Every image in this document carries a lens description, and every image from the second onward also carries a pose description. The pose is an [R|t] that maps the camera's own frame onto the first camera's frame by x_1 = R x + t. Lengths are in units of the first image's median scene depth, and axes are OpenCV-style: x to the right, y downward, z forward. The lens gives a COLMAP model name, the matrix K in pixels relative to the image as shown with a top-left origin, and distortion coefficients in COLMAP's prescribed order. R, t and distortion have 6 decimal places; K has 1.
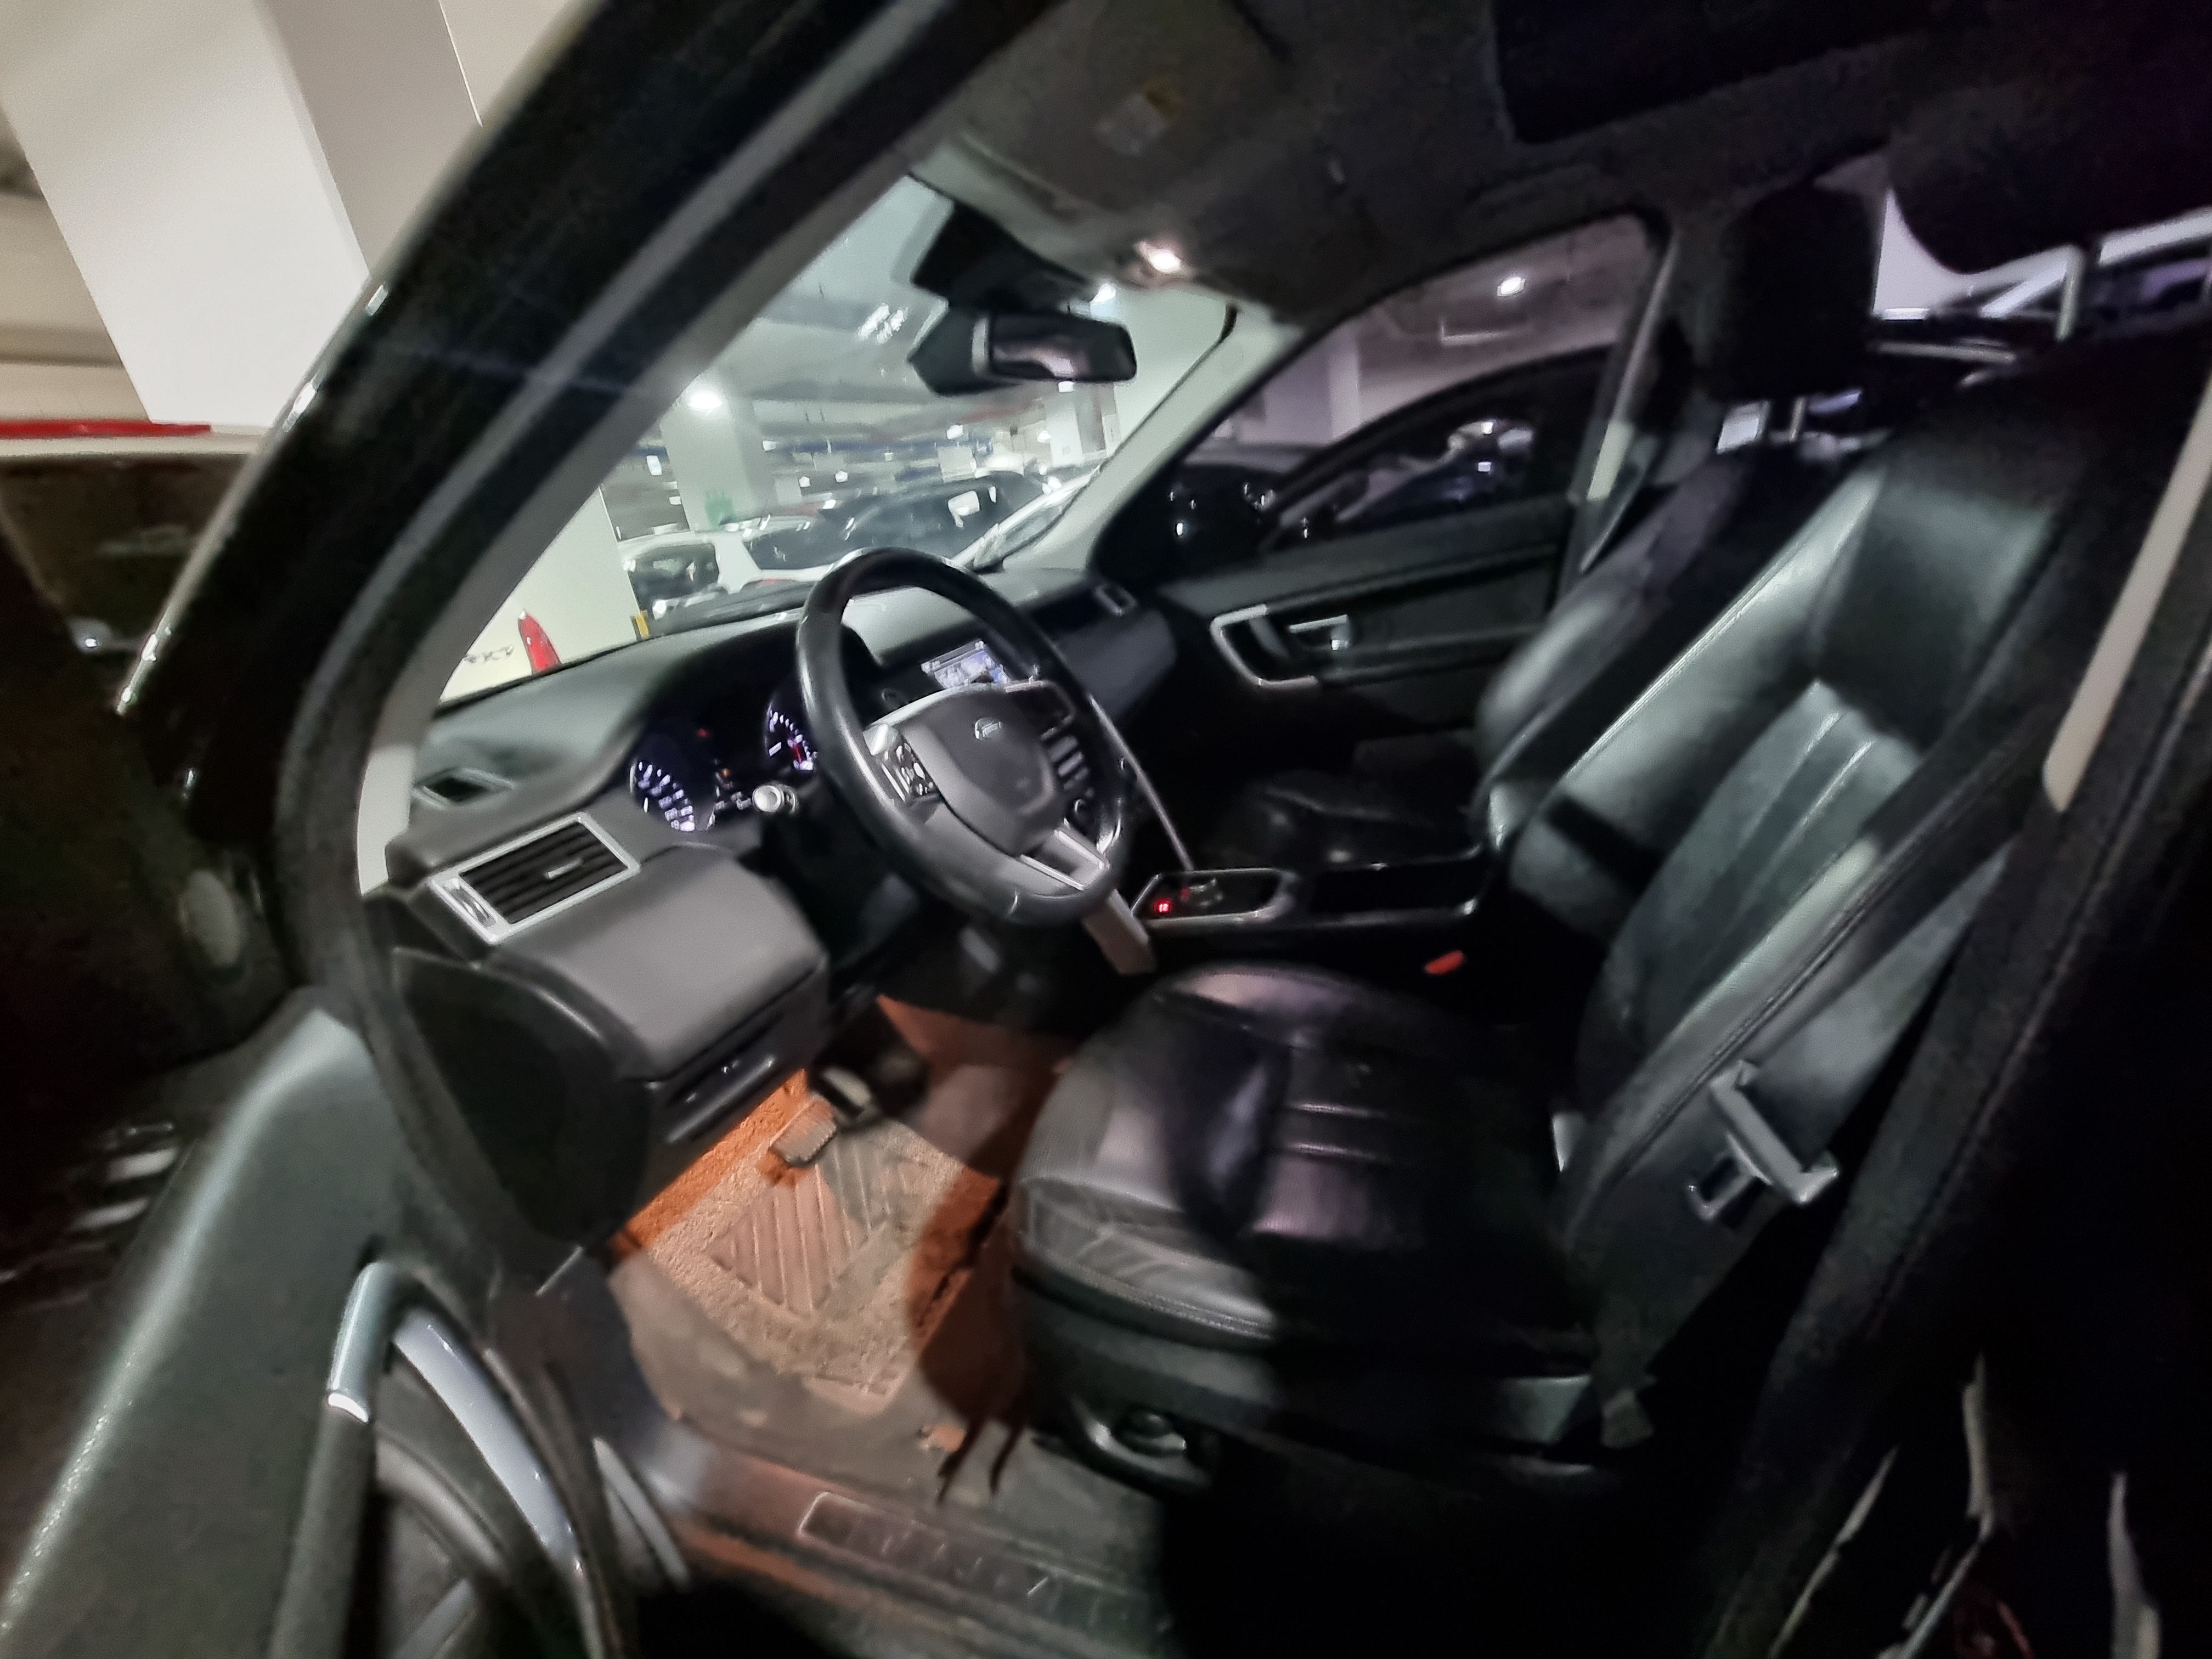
lens RADIAL K [[904.8, 0, 1112.7], [0, 904.8, 830.2], [0, 0, 1]] dist [-0.000765, 0.000177]
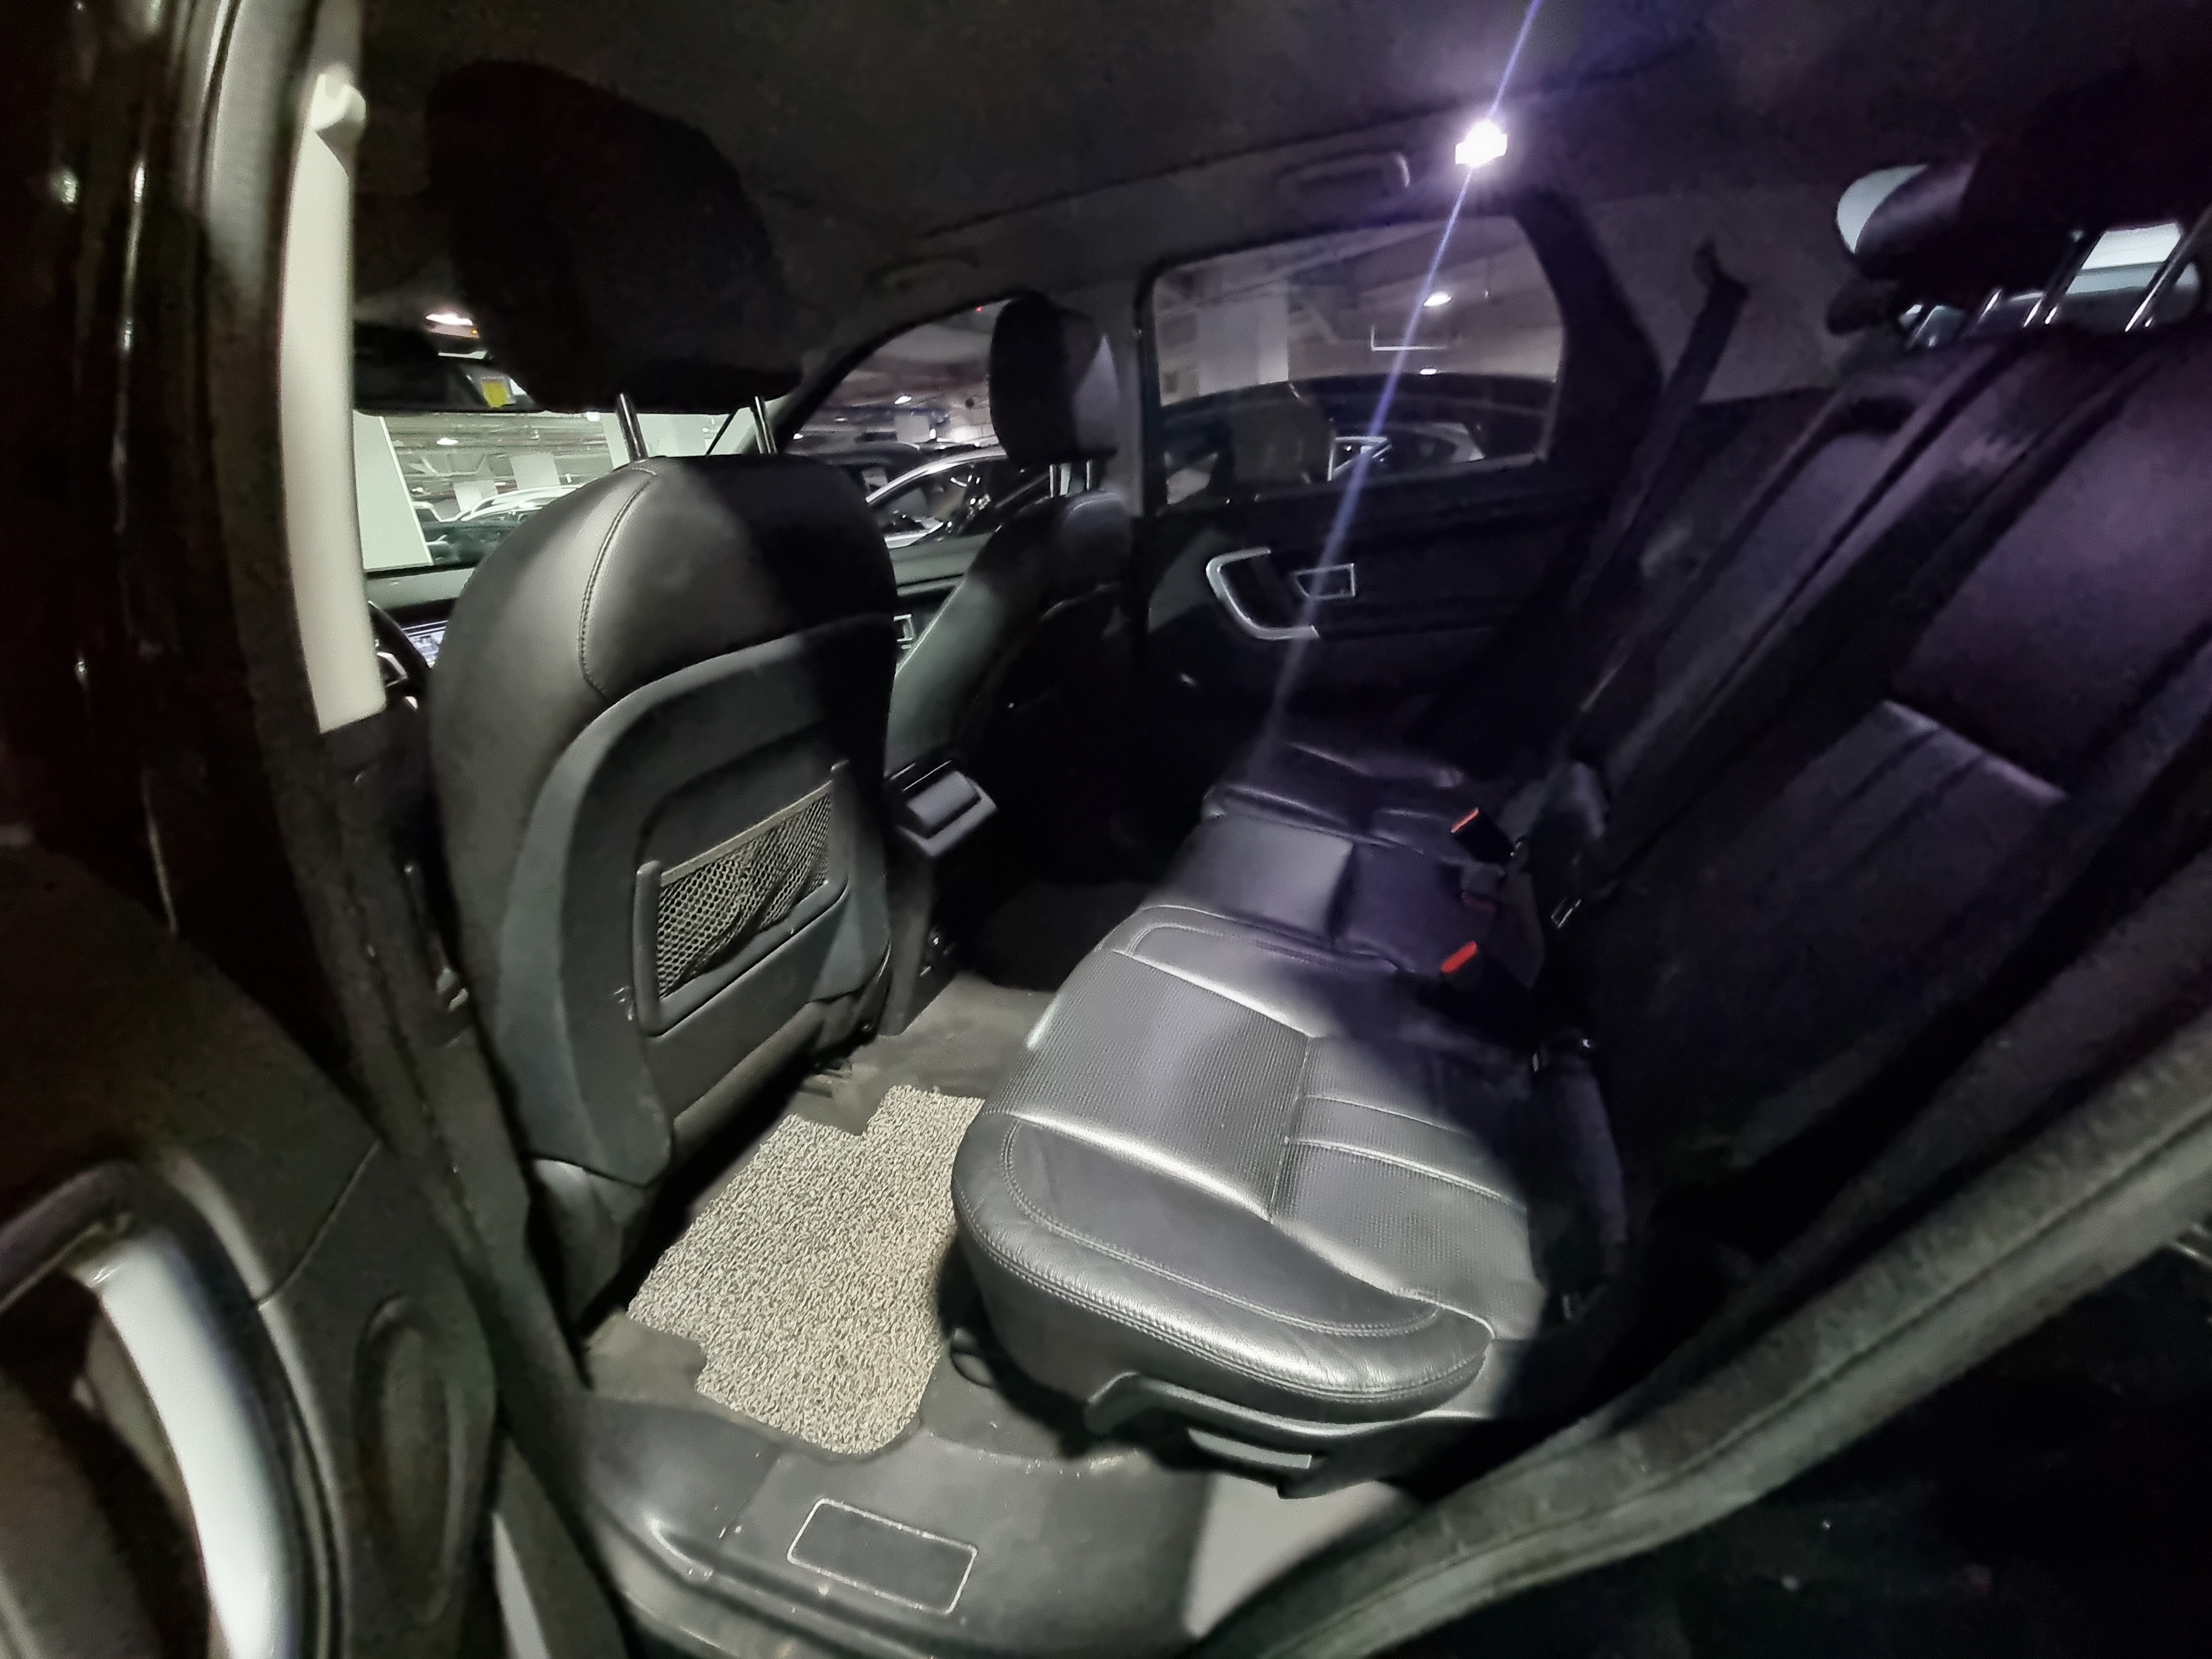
lens RADIAL K [[904.8, 0, 1112.7], [0, 904.8, 830.2], [0, 0, 1]] dist [-0.000765, 0.000177]
pose [[0.997465, 0.058070, 0.041131, 0.455517], [-0.058840, 0.998109, 0.017779, 0.014571], [-0.040021, -0.020154, 0.998996, -0.148071]]
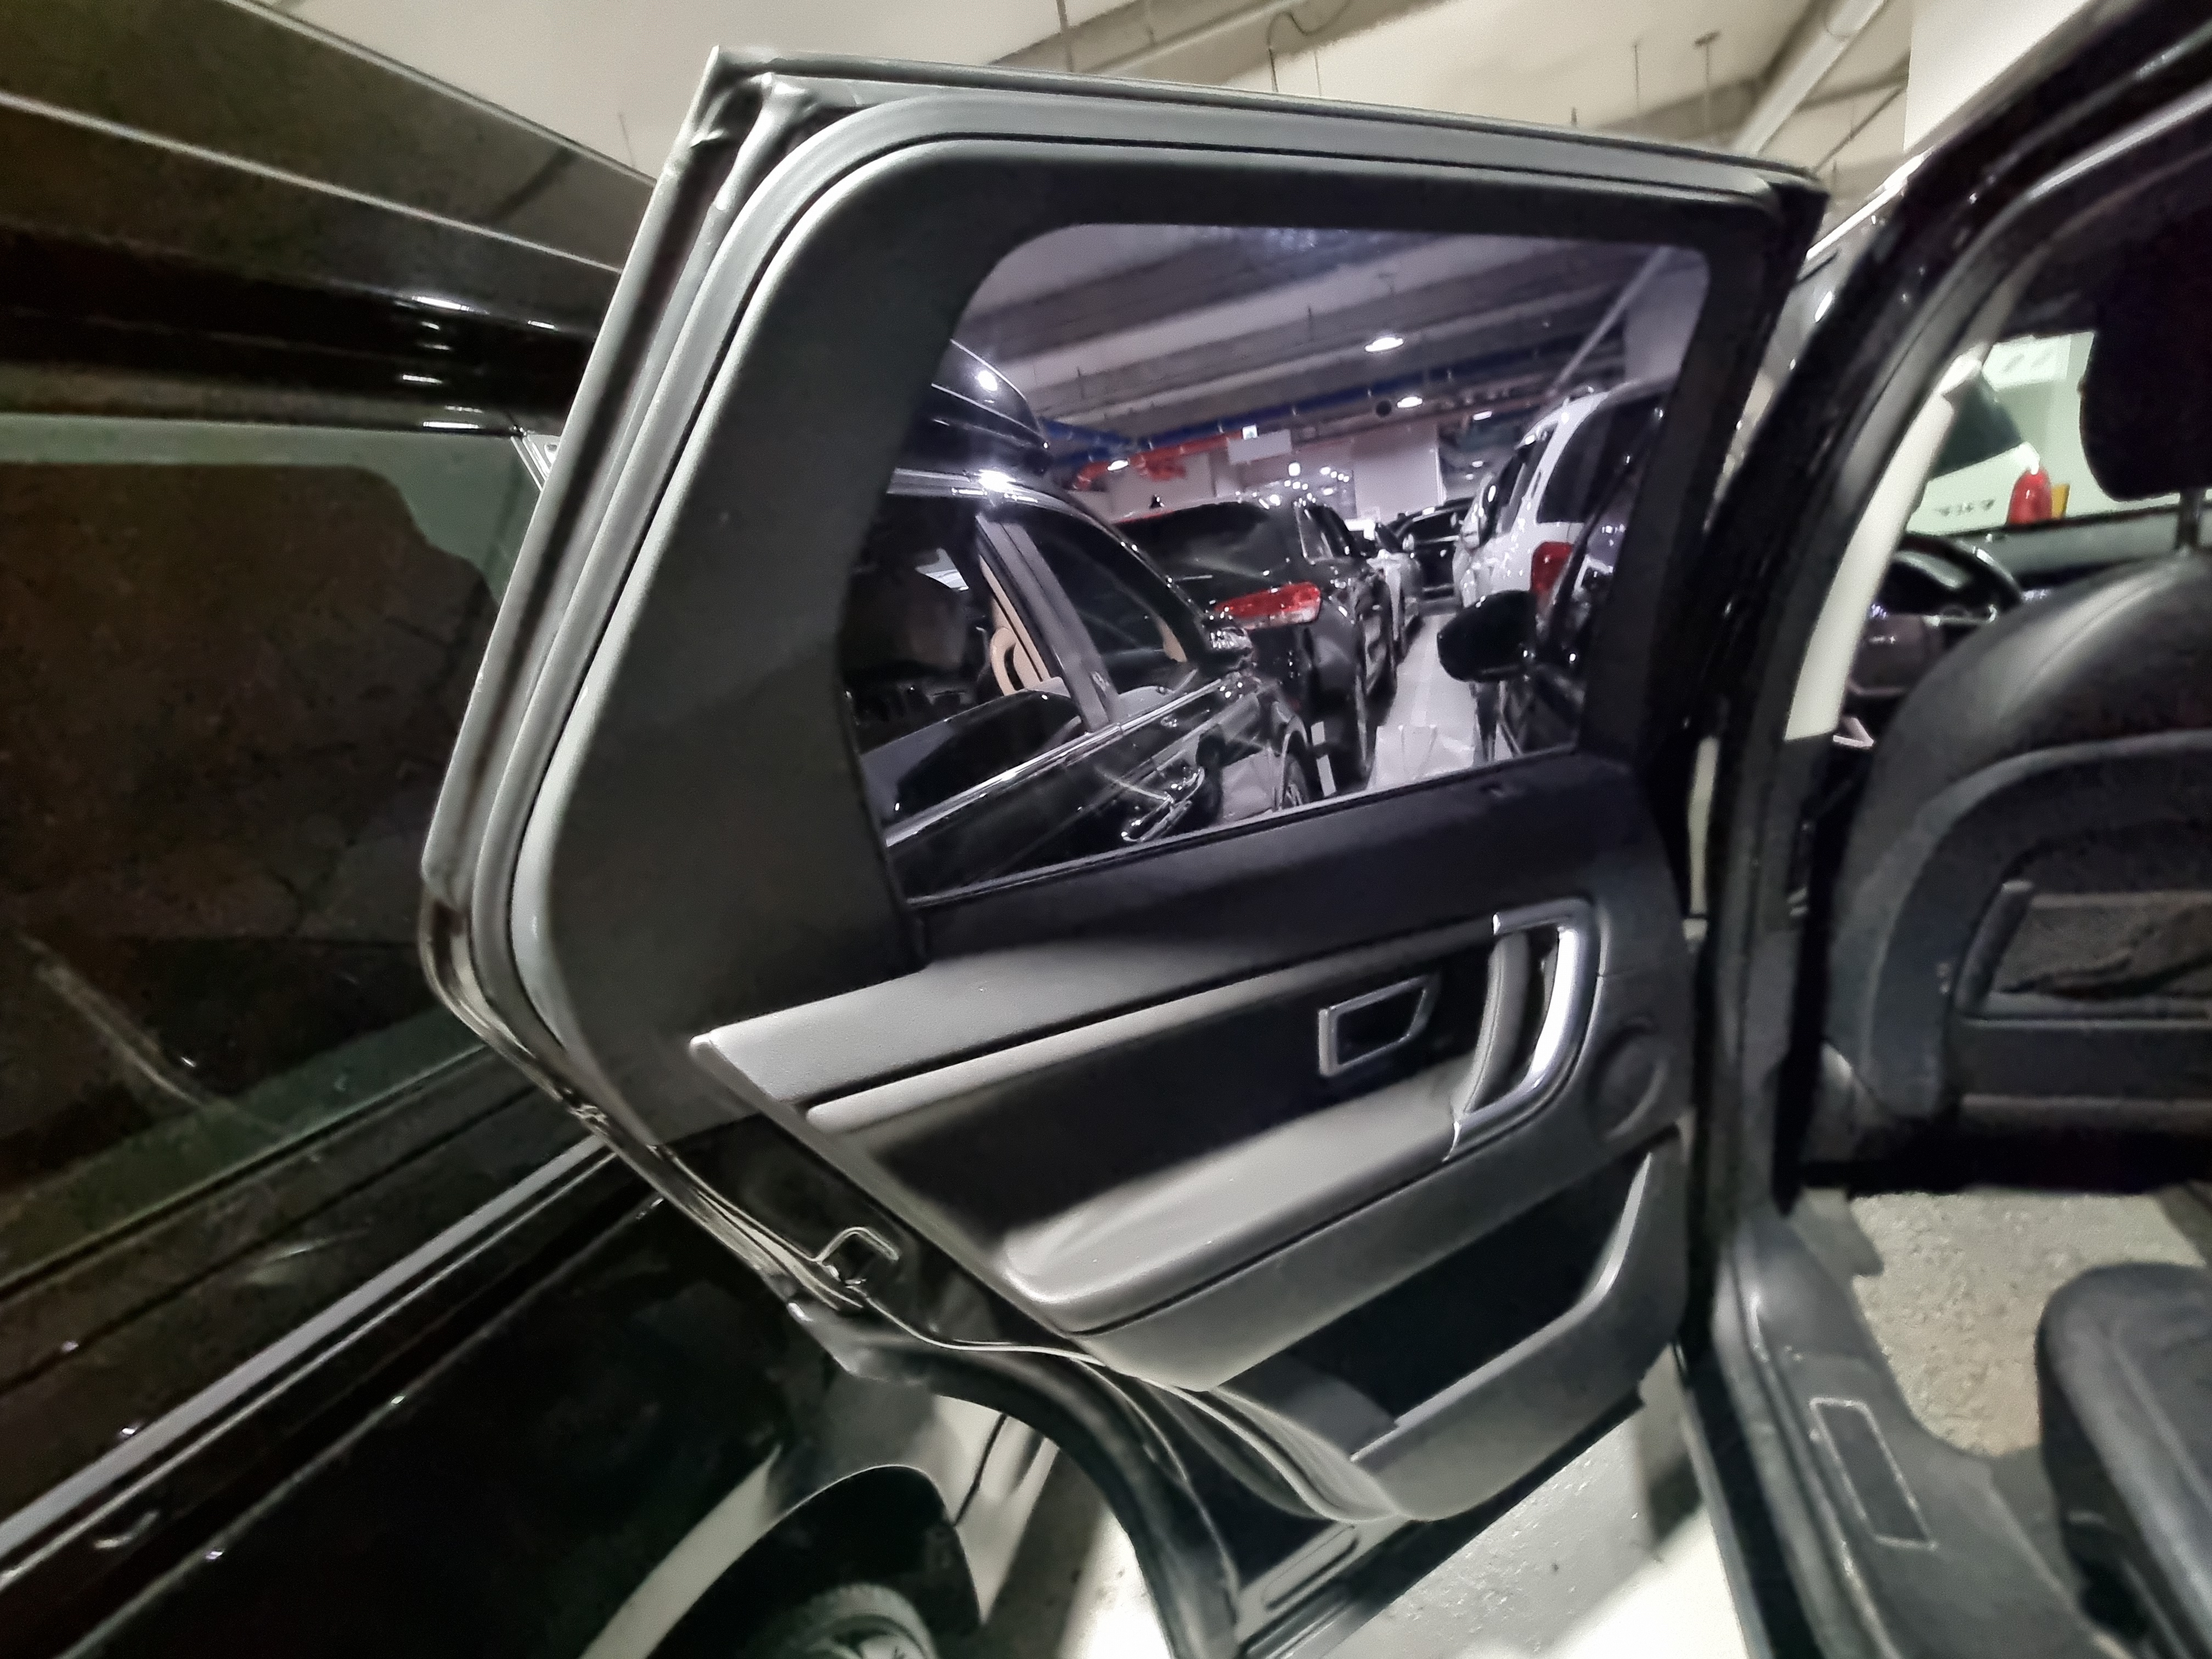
lens RADIAL K [[905.0, 0, 1115.1], [0, 905.0, 843.3], [0, 0, 1]] dist [-0.001378, -0.000576]
pose [[0.069126, 0.430584, -0.899899, 0.689043], [-0.199934, 0.889735, 0.410363, -0.086799], [0.977368, 0.151554, 0.147592, -0.293723]]
